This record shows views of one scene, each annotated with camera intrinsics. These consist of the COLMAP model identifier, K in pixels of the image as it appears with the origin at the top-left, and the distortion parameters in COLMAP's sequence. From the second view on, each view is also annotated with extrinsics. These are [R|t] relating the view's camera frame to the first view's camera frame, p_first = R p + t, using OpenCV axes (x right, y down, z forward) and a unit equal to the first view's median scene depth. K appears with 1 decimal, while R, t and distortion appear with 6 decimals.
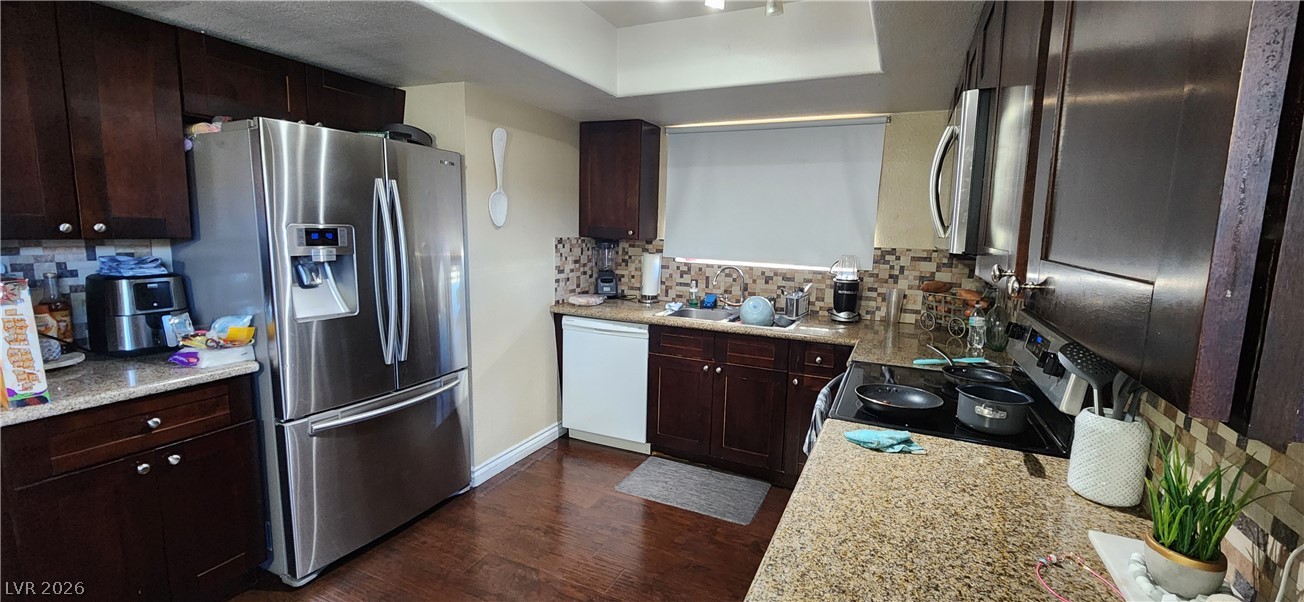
lens RADIAL K [[522.0, 0, 655.0], [0, 522.0, 296.7], [0, 0, 1]] dist [-0.001056, -0.000050]
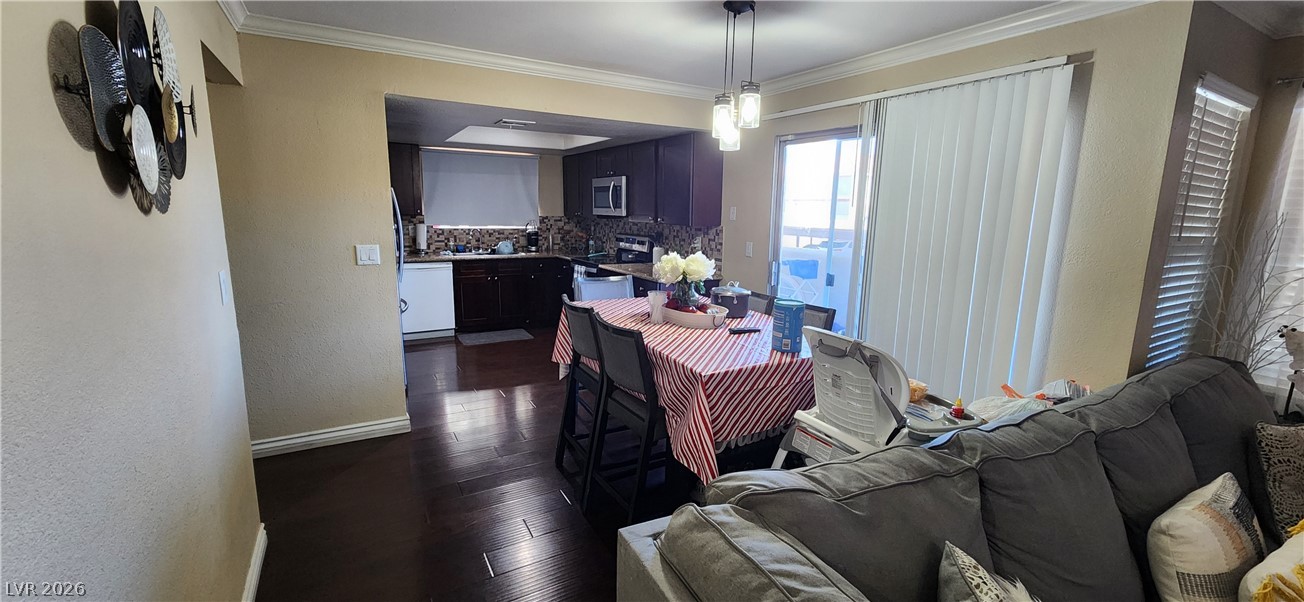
lens RADIAL K [[522.0, 0, 653.8], [0, 522.0, 301.9], [0, 0, 1]] dist [-0.001056, -0.000050]
pose [[0.571687, -0.158079, 0.805099, -1.097260], [0.107934, 0.987226, 0.117197, 0.054619], [-0.813341, 0.019898, 0.581447, -0.636397]]
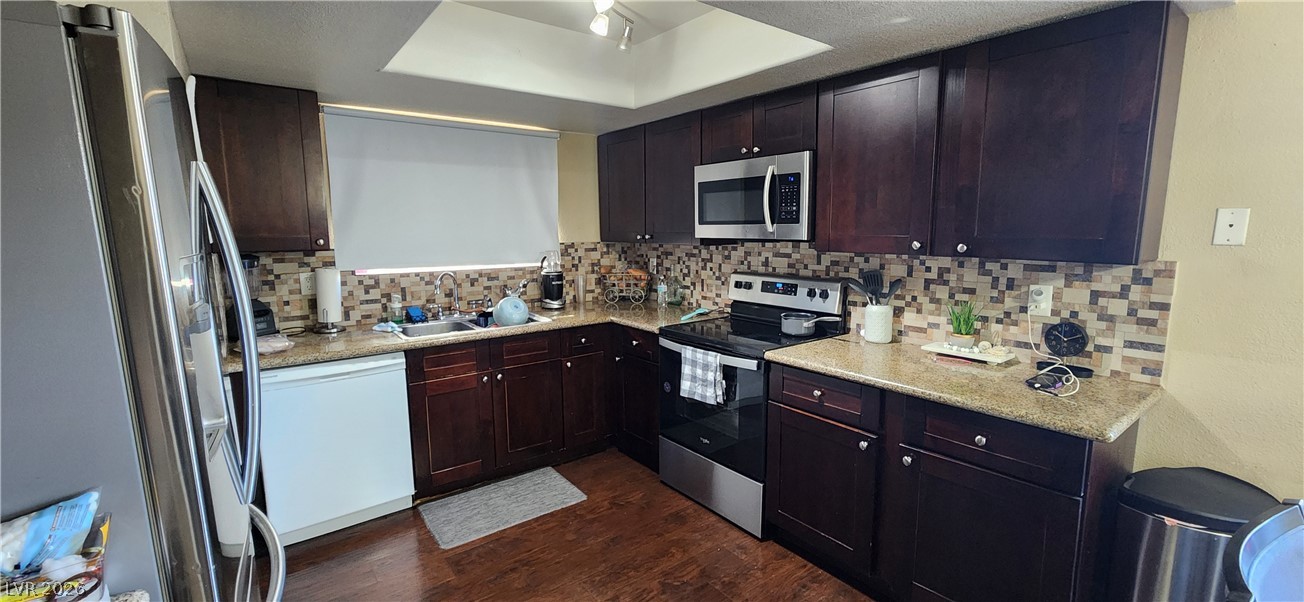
lens RADIAL K [[522.0, 0, 651.7], [0, 522.0, 300.6], [0, 0, 1]] dist [-0.001056, -0.000050]
pose [[0.459241, -0.150345, 0.875497, -0.534675], [0.139750, 0.985529, 0.095935, -0.048792], [-0.877250, 0.078293, 0.473605, 0.260637]]
